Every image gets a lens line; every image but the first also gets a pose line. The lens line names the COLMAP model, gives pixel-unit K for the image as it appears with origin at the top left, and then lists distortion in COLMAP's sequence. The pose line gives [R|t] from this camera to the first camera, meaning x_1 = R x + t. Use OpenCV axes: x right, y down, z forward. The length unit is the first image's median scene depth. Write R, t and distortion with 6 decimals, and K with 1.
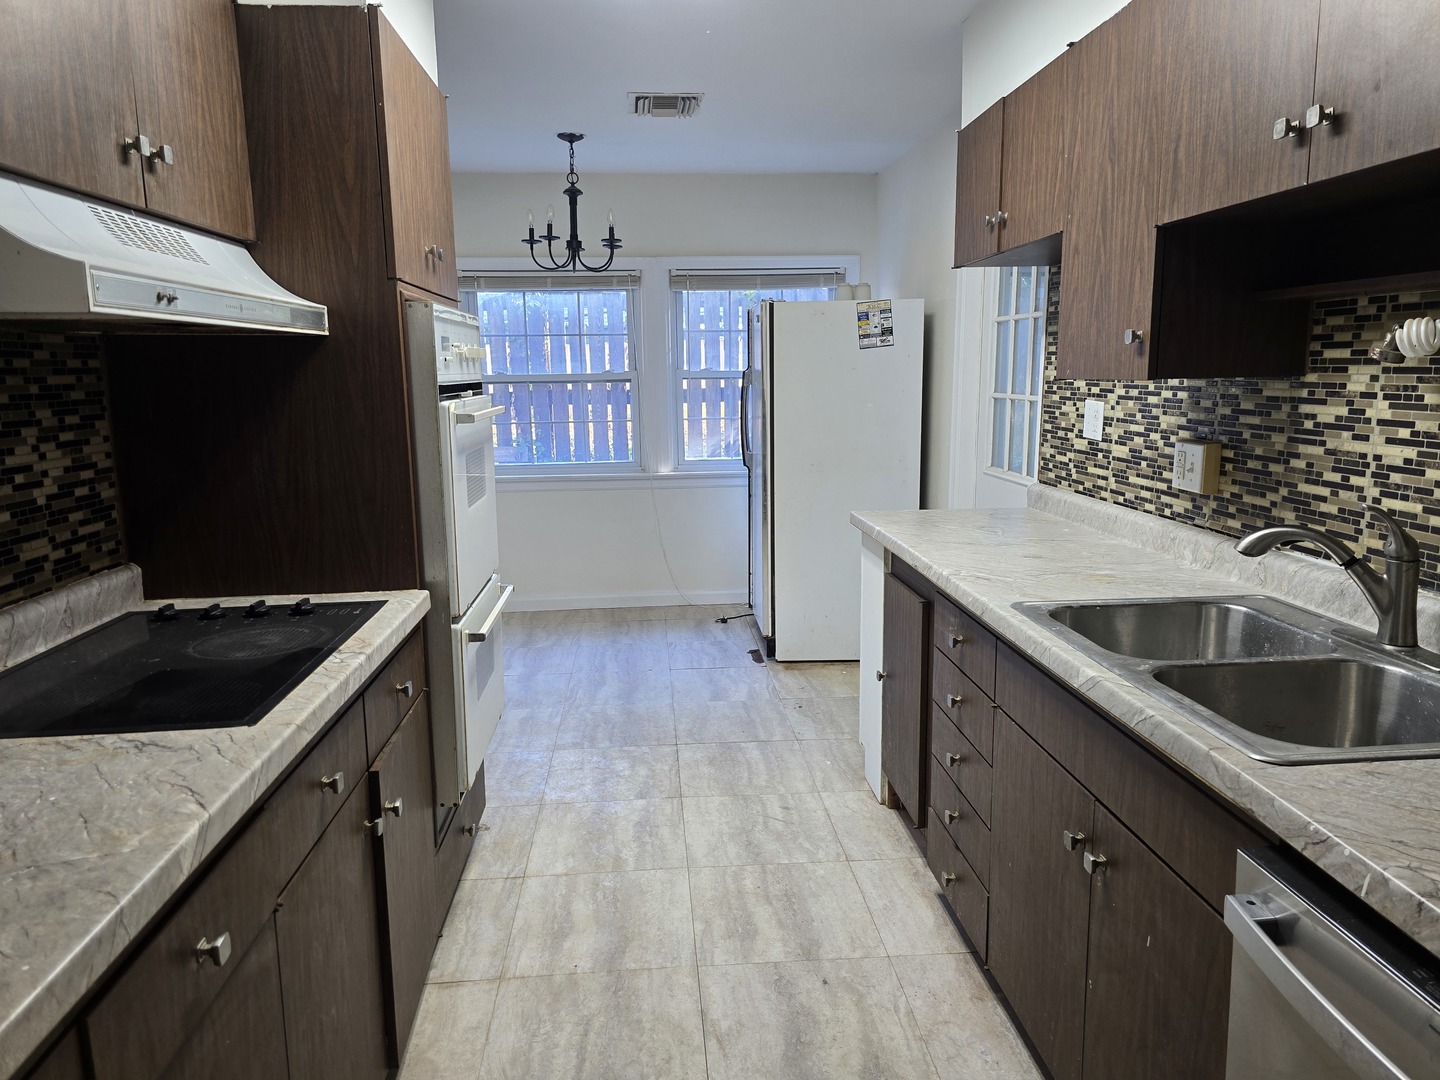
lens RADIAL K [[976.1, 0, 724.5], [0, 976.1, 535.6], [0, 0, 1]] dist [0.028819, -0.036190]
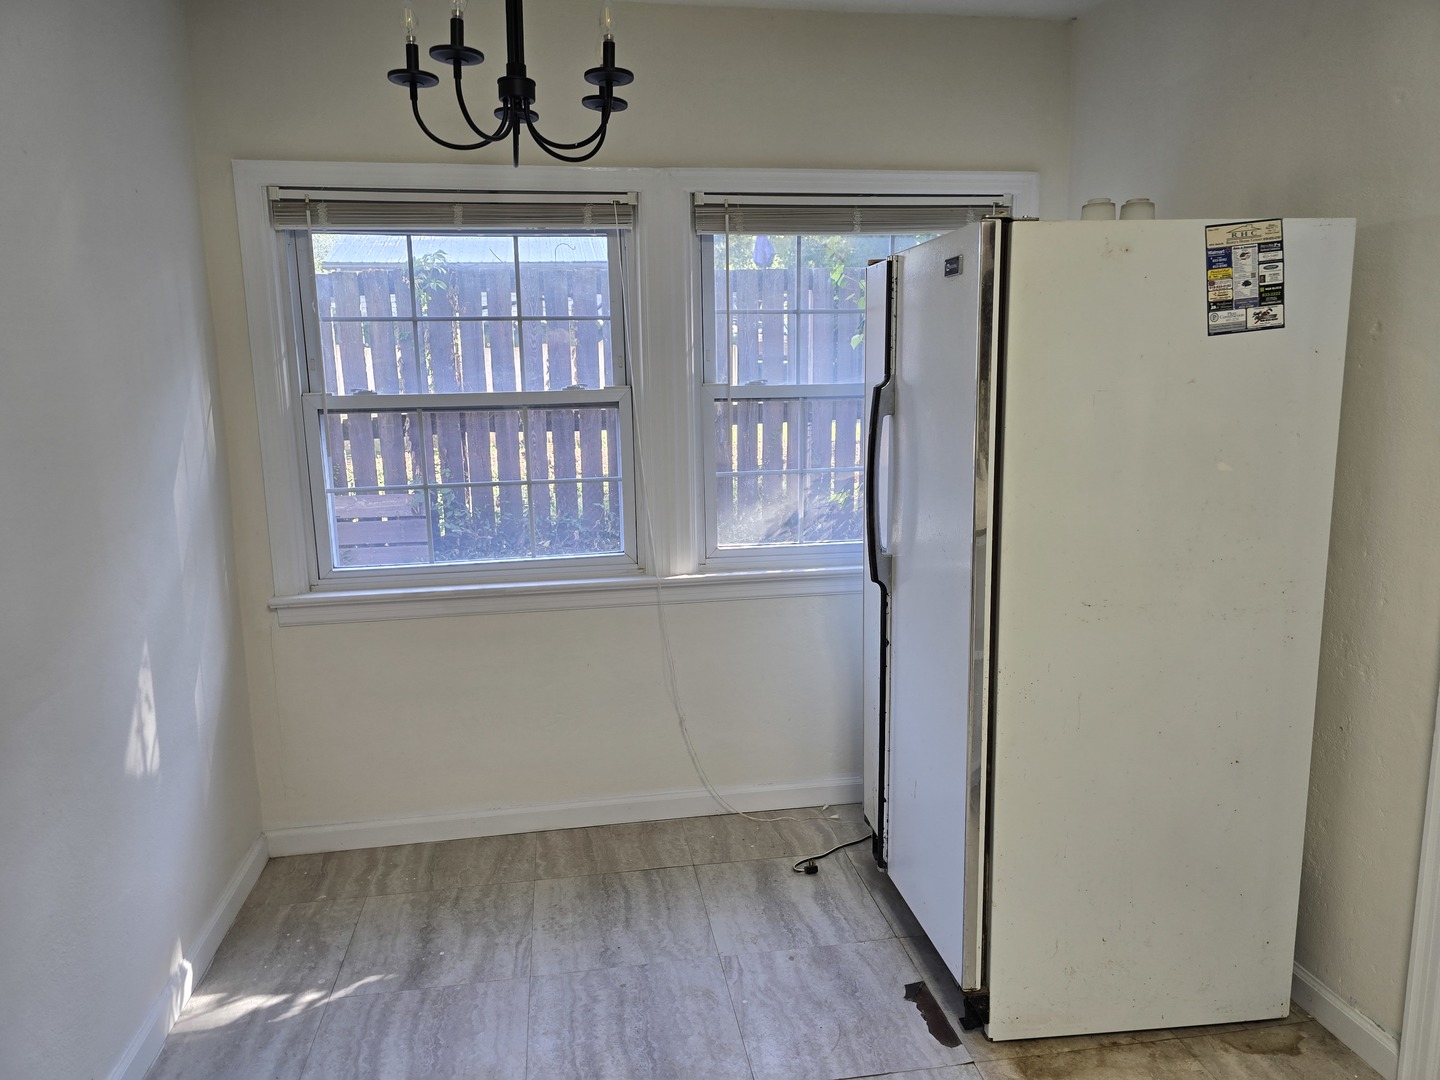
lens RADIAL K [[976.1, 0, 714.1], [0, 976.1, 542.1], [0, 0, 1]] dist [0.028819, -0.036190]
pose [[0.997233, -0.013388, 0.073123, -0.093524], [0.013696, 0.999899, -0.003700, -0.091031], [-0.073067, 0.004691, 0.997316, 0.523735]]
